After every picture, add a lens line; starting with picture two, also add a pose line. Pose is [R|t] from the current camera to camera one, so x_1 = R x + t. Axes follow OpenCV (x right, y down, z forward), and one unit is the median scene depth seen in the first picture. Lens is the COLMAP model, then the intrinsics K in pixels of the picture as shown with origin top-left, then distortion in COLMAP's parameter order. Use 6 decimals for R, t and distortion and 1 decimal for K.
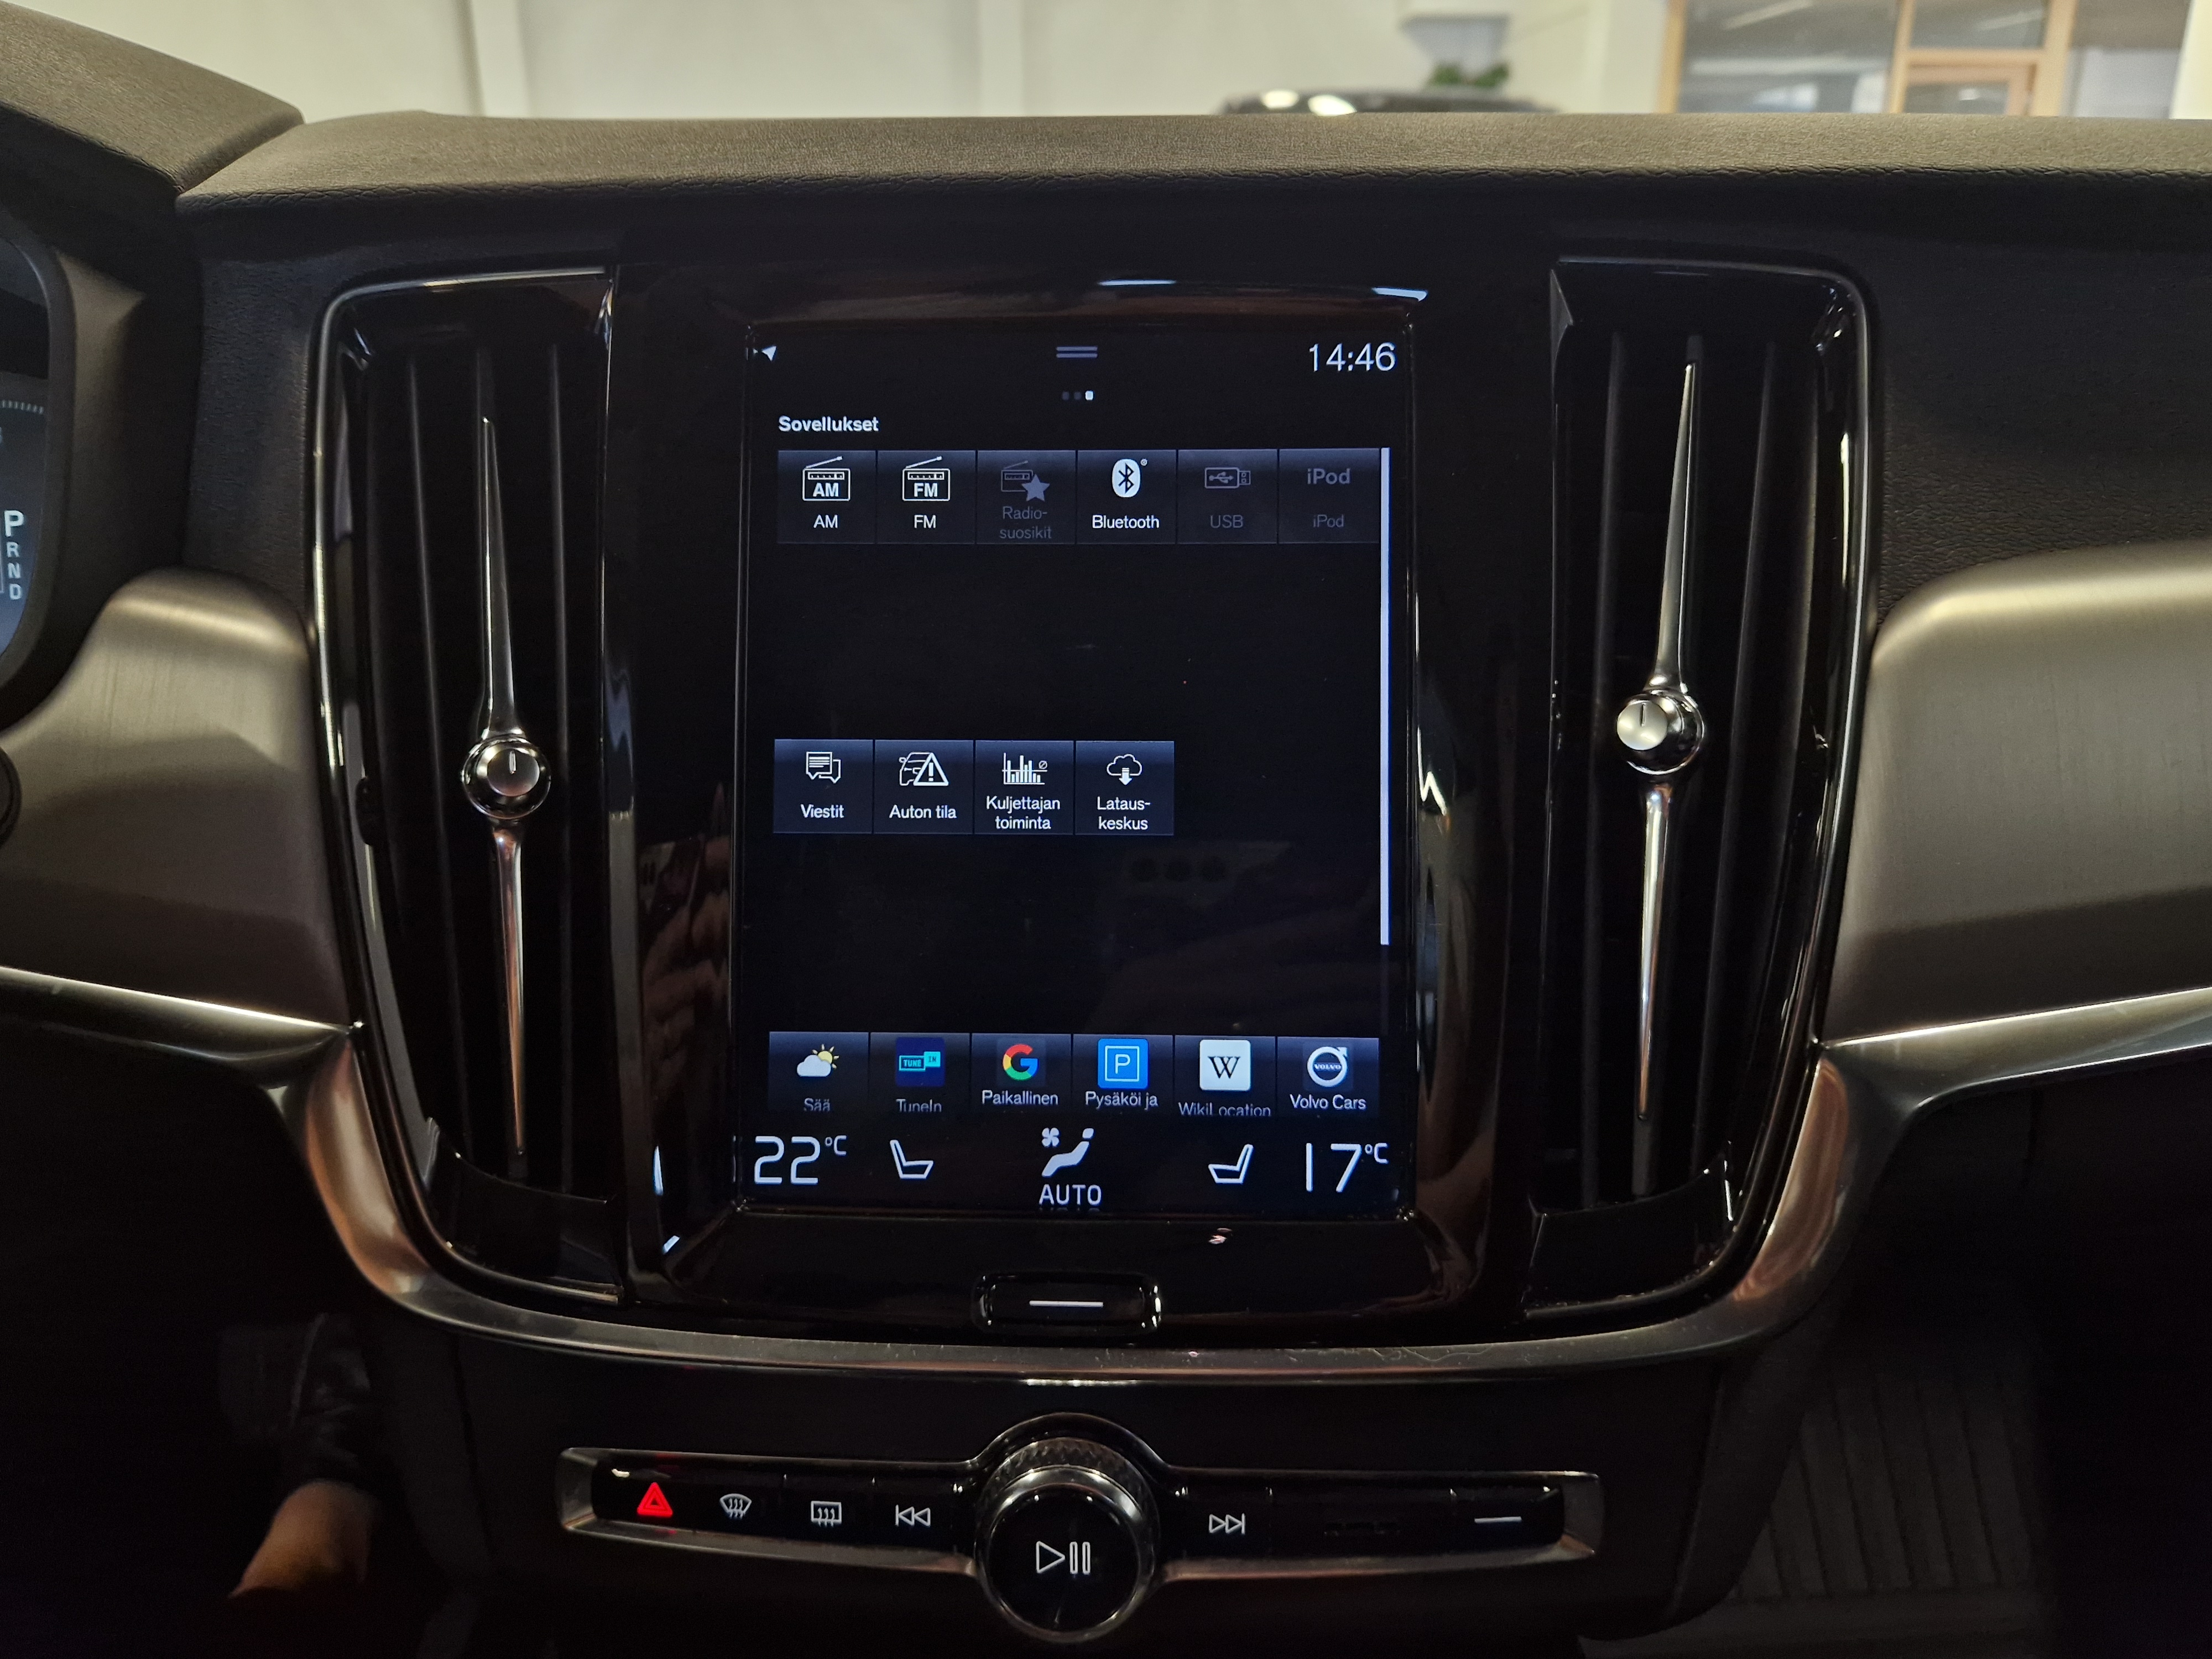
lens RADIAL K [[1587.0, 0, 1101.9], [0, 1587.0, 810.2], [0, 0, 1]] dist [0.066509, -0.068104]
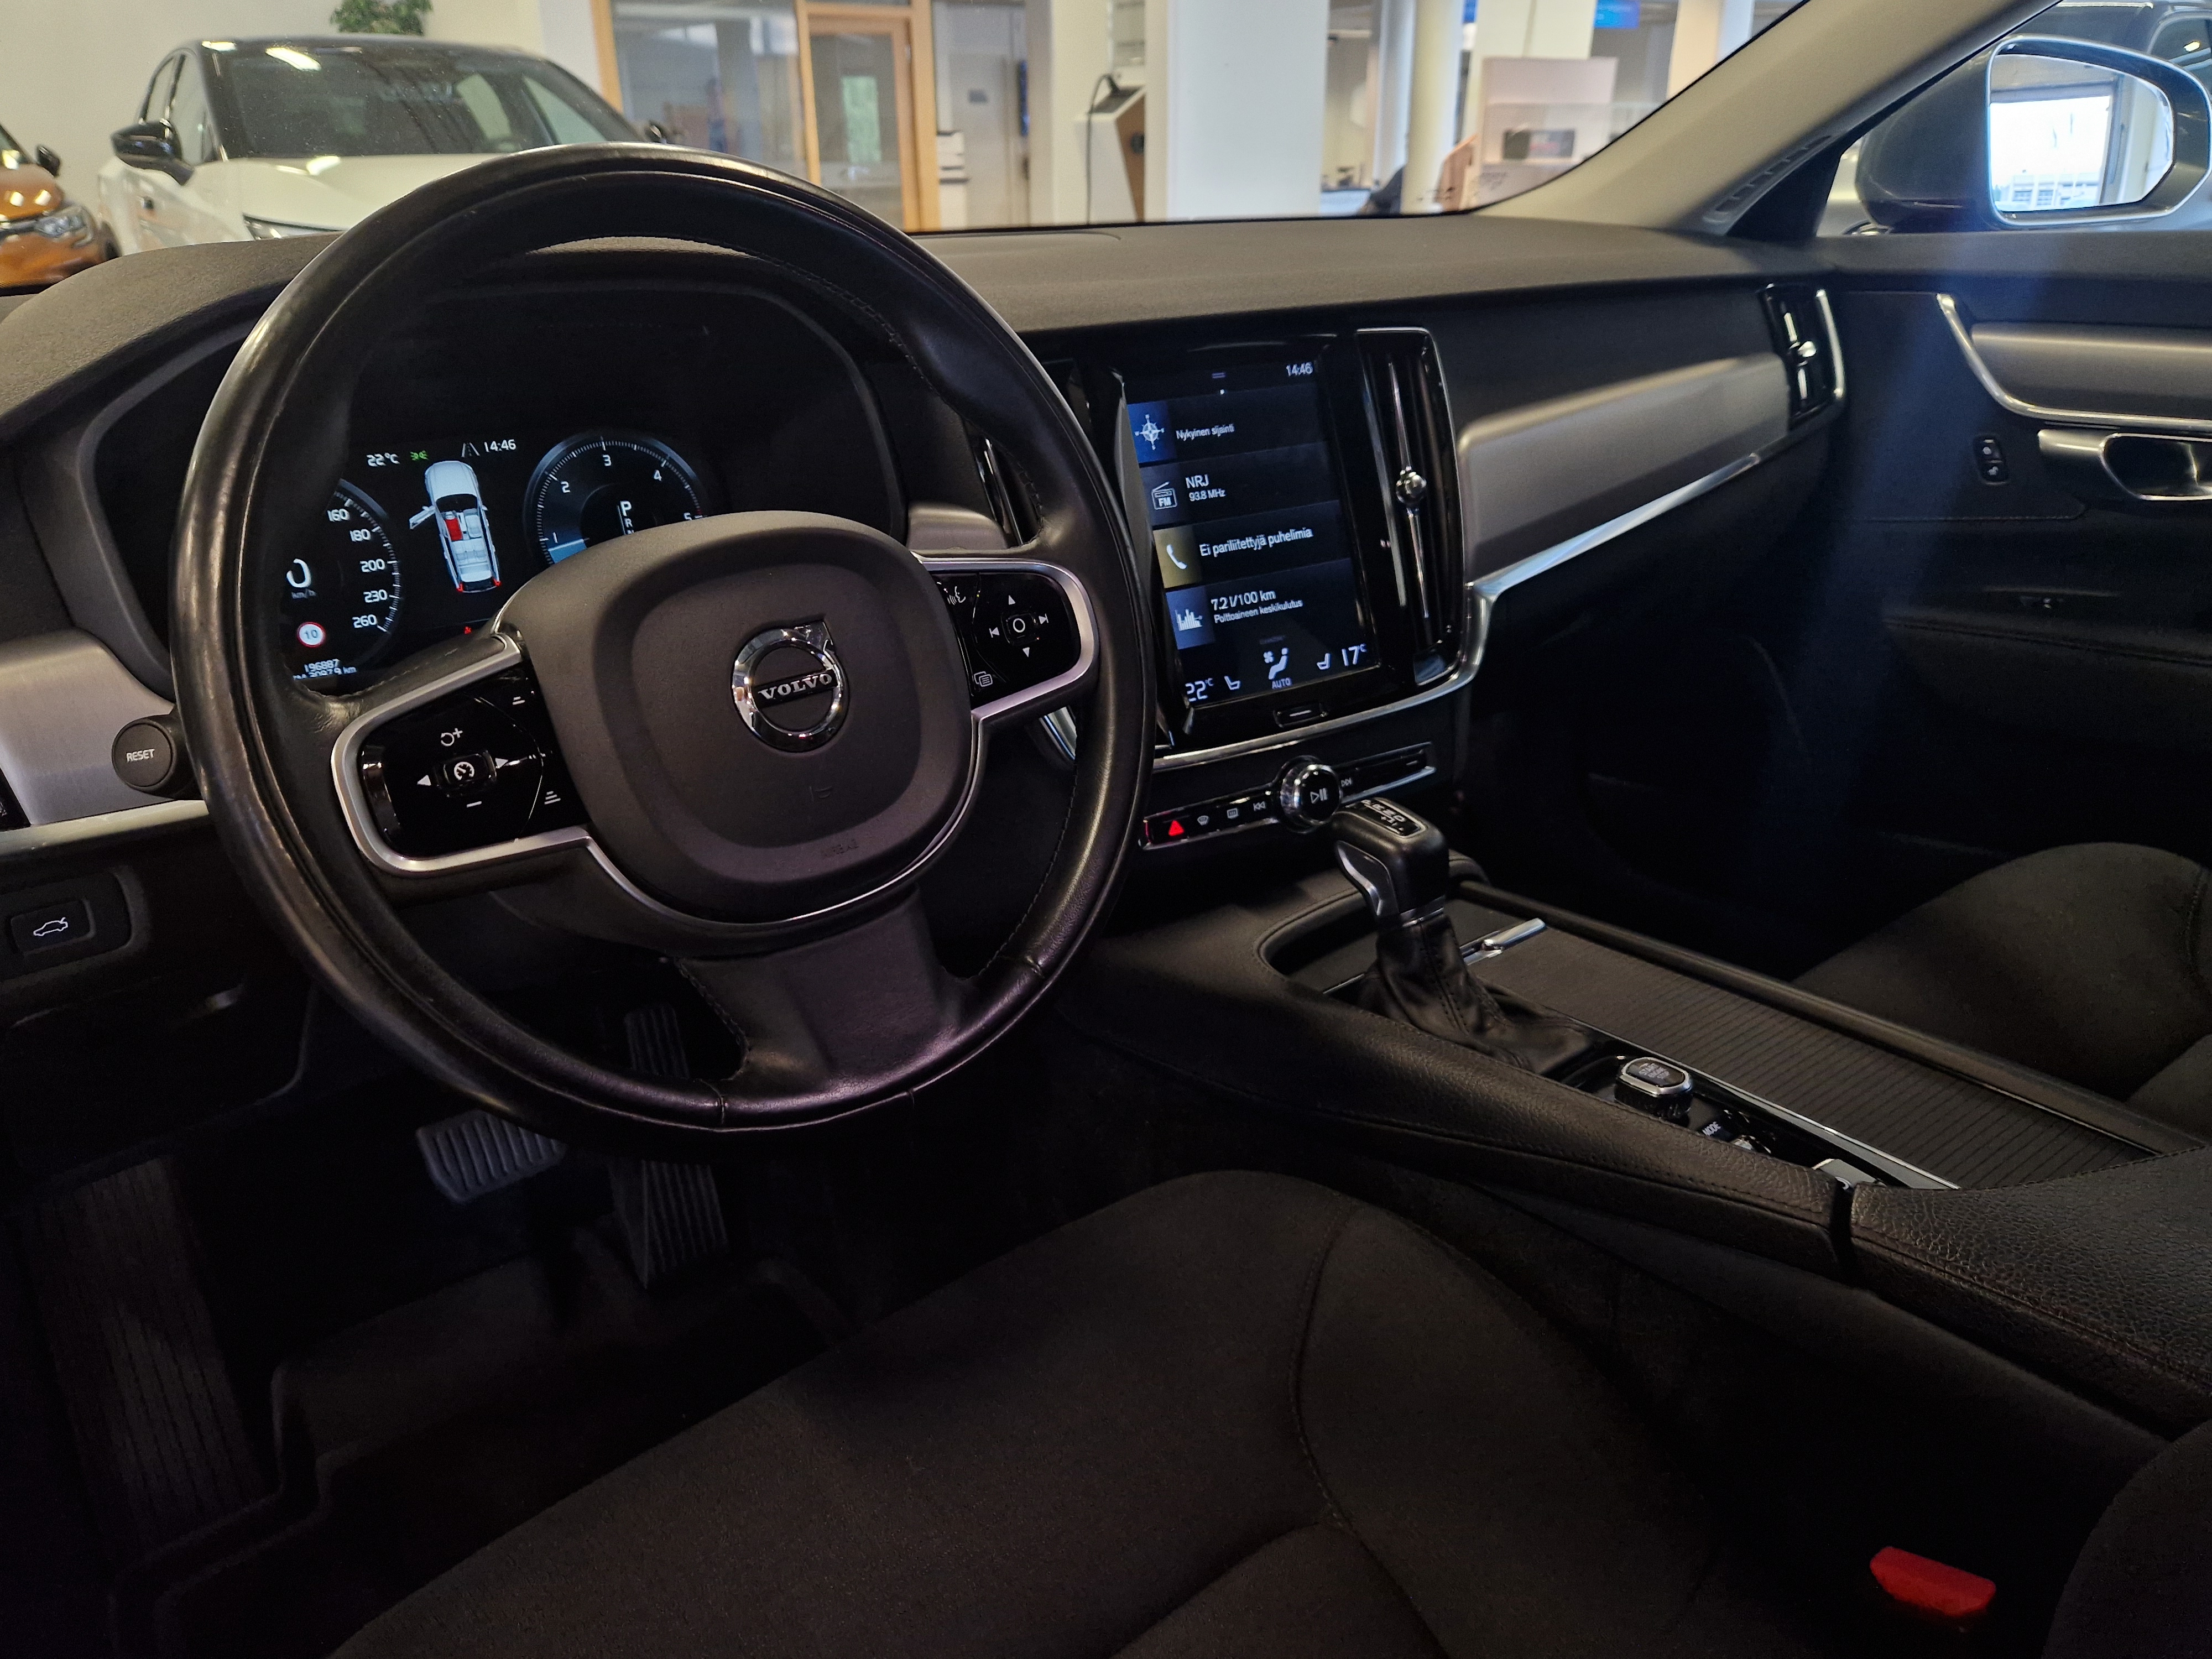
lens RADIAL K [[1586.6, 0, 1106.0], [0, 1586.6, 829.5], [0, 0, 1]] dist [0.066645, -0.070088]
pose [[0.818618, -0.229272, 0.526592, -1.785449], [0.199761, 0.973282, 0.113214, 0.114667], [-0.538480, 0.012513, 0.842546, -1.162814]]
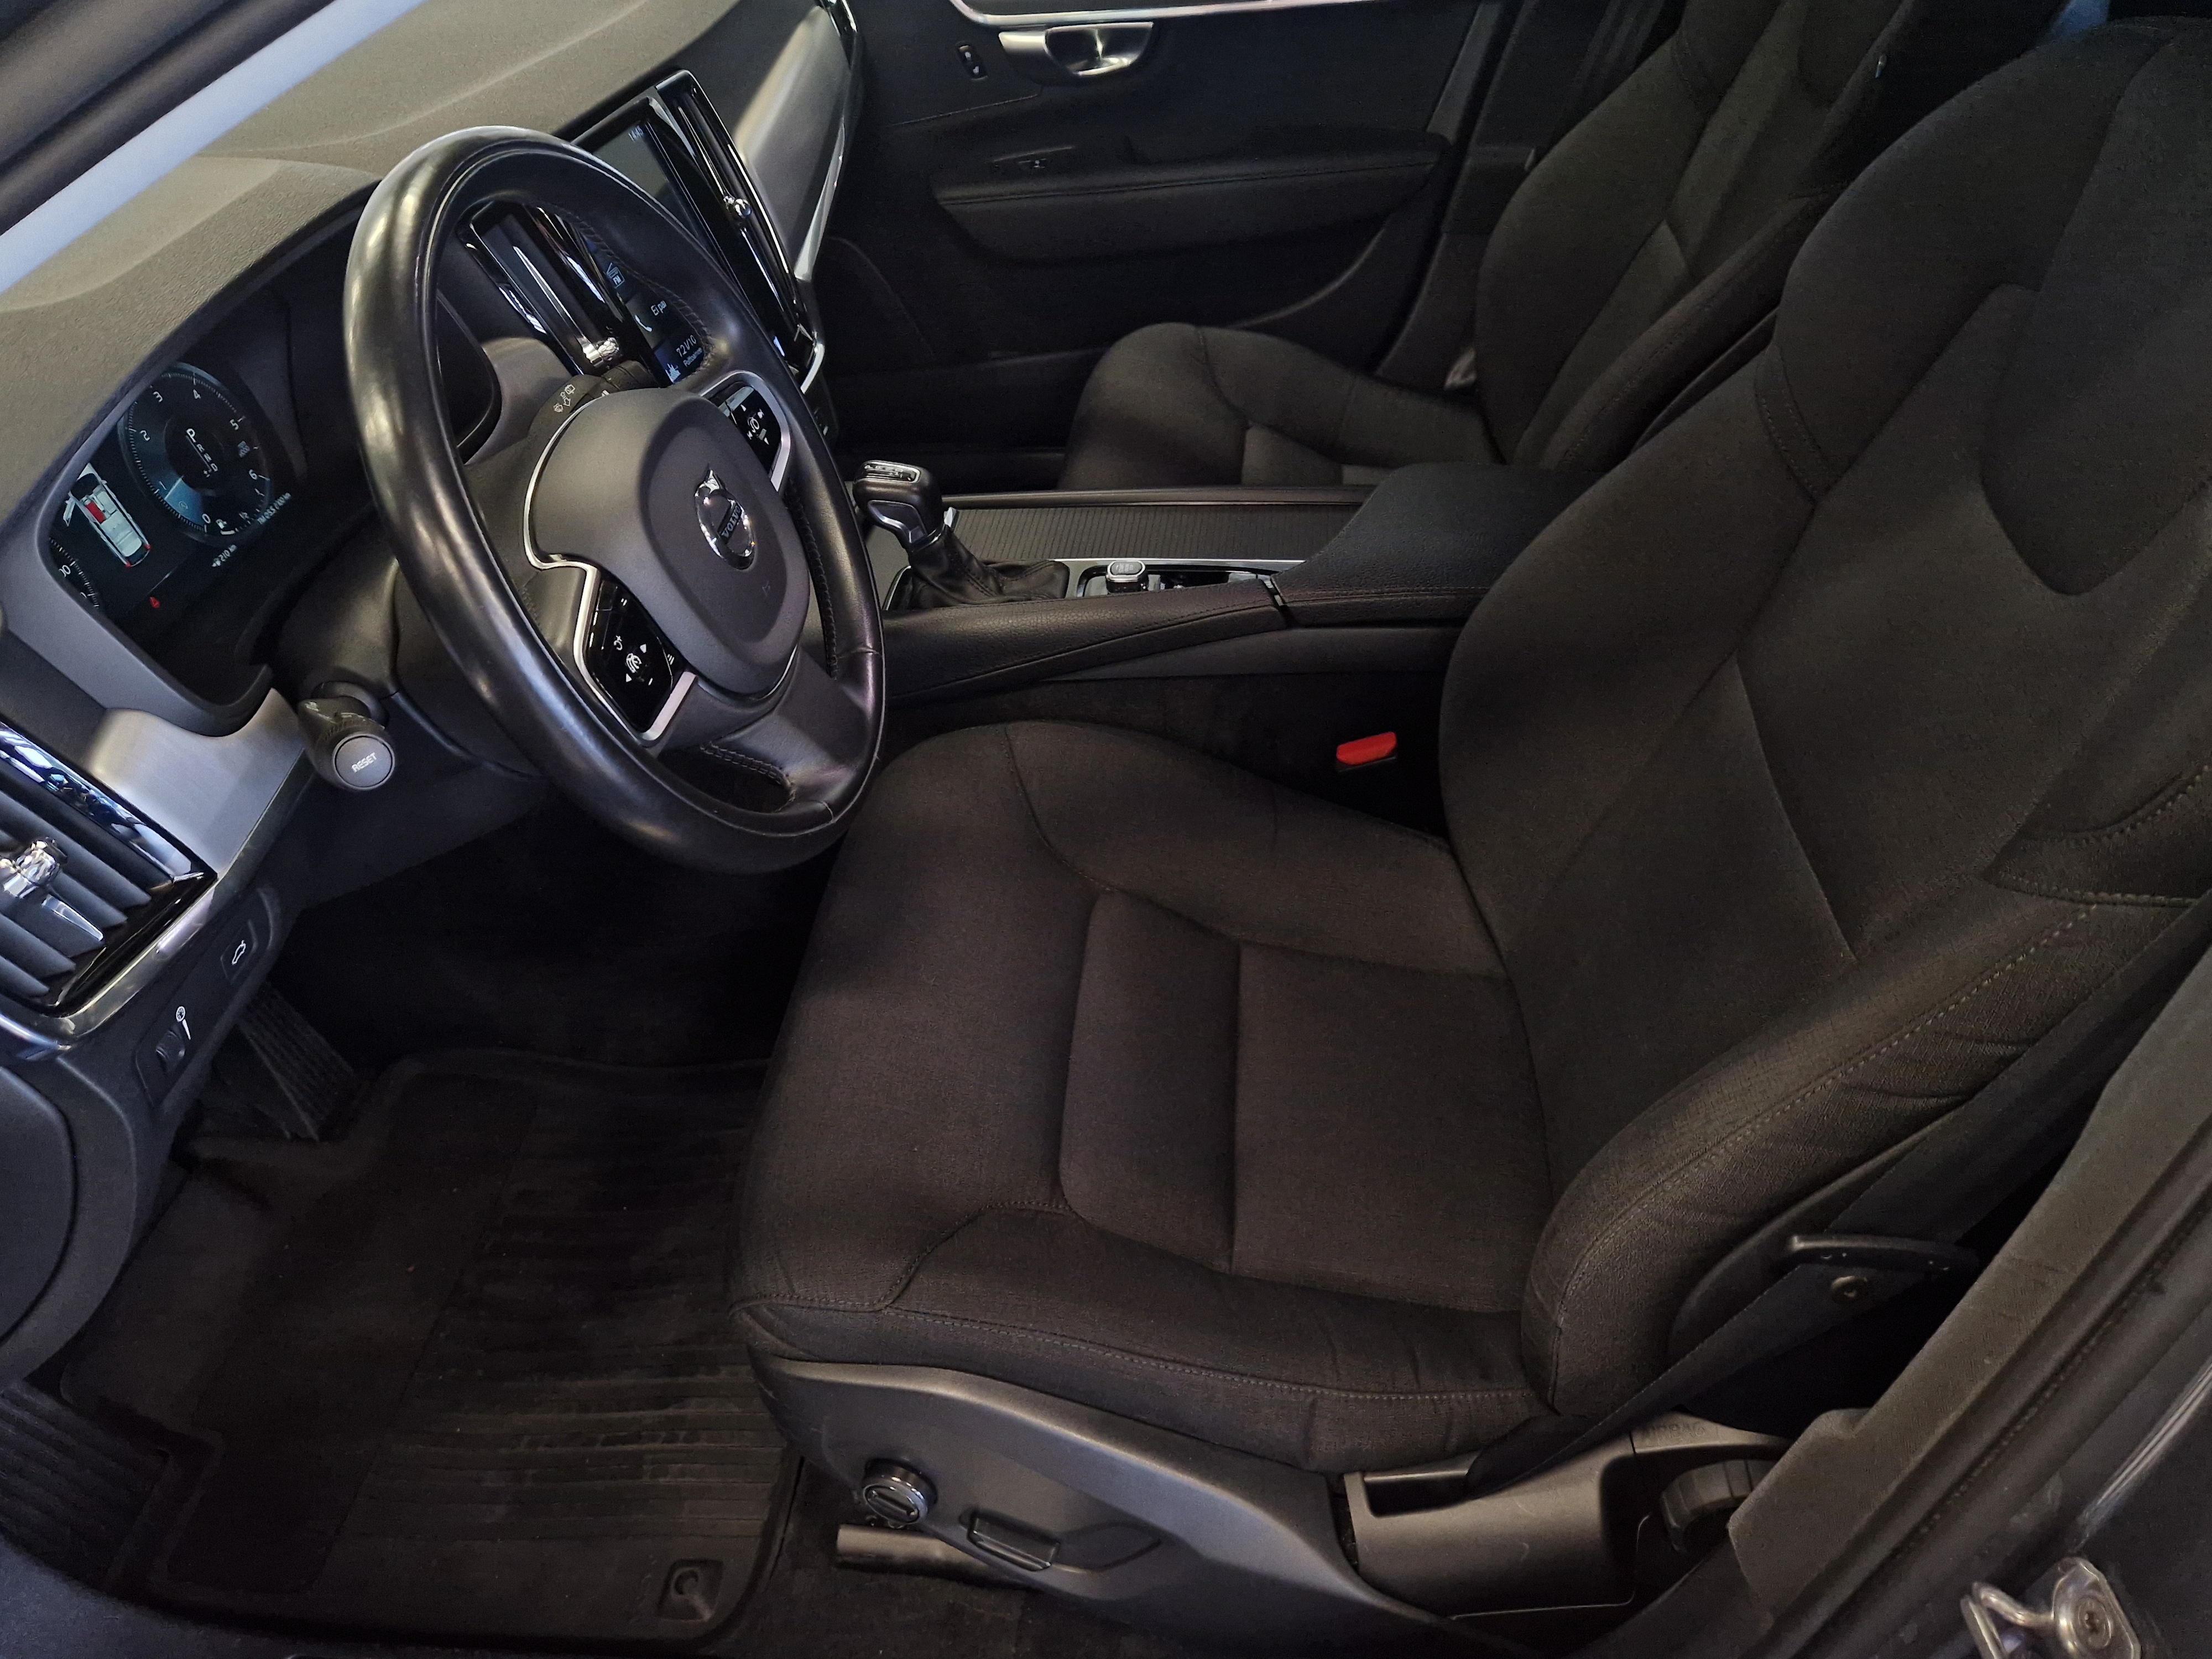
lens RADIAL K [[1587.0, 0, 1101.9], [0, 1587.0, 810.2], [0, 0, 1]] dist [0.066509, -0.068104]
pose [[0.170035, -0.621756, 0.764531, -3.125120], [0.362335, 0.760927, 0.538241, -0.669587], [-0.916407, 0.185496, 0.354668, -0.816321]]
